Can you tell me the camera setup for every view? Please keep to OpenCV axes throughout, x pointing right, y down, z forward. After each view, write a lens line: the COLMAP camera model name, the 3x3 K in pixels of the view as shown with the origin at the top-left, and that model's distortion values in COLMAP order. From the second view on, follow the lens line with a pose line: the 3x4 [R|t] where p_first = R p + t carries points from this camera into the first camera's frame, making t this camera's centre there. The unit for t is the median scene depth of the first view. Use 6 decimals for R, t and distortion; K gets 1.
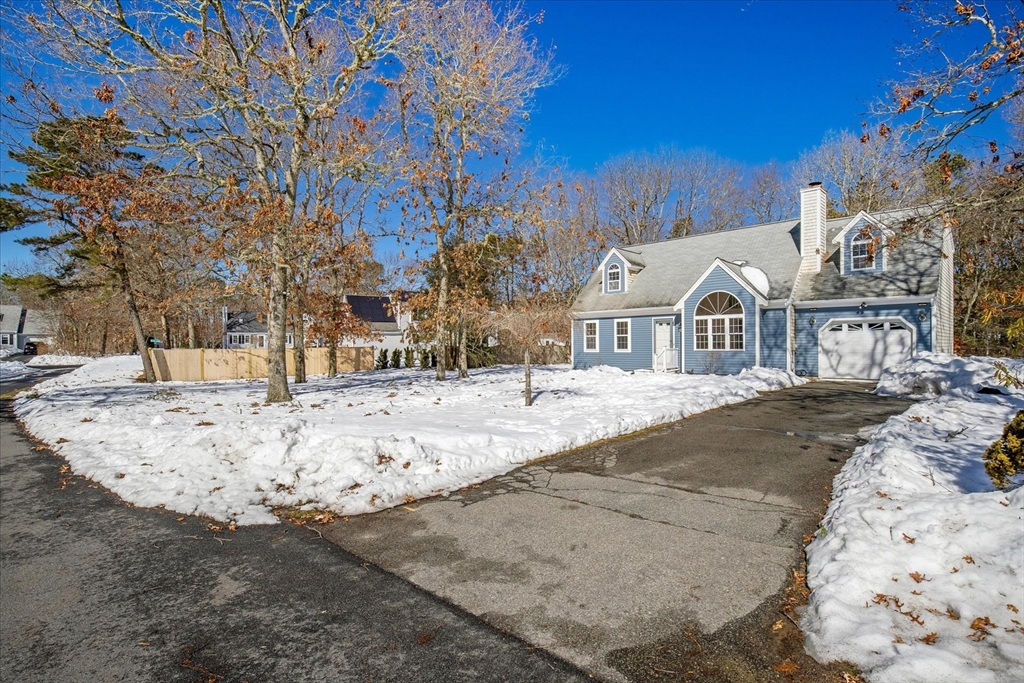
lens RADIAL K [[470.8, 0, 516.8], [0, 470.8, 347.1], [0, 0, 1]] dist [-0.025078, 0.000773]
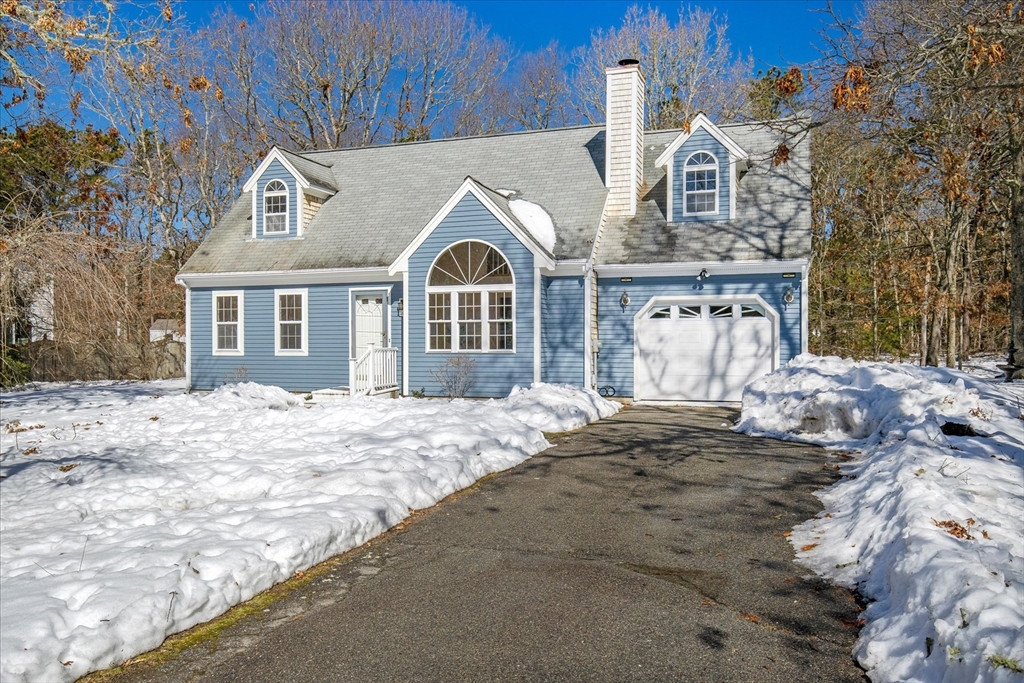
lens RADIAL K [[459.8, 0, 516.4], [0, 459.8, 346.8], [0, 0, 1]] dist [0.004800, 0.000280]
pose [[0.867630, 0.001781, 0.497206, 0.239317], [-0.002138, 0.999998, 0.000150, 0.001246], [-0.497205, -0.001193, 0.867632, 0.574130]]
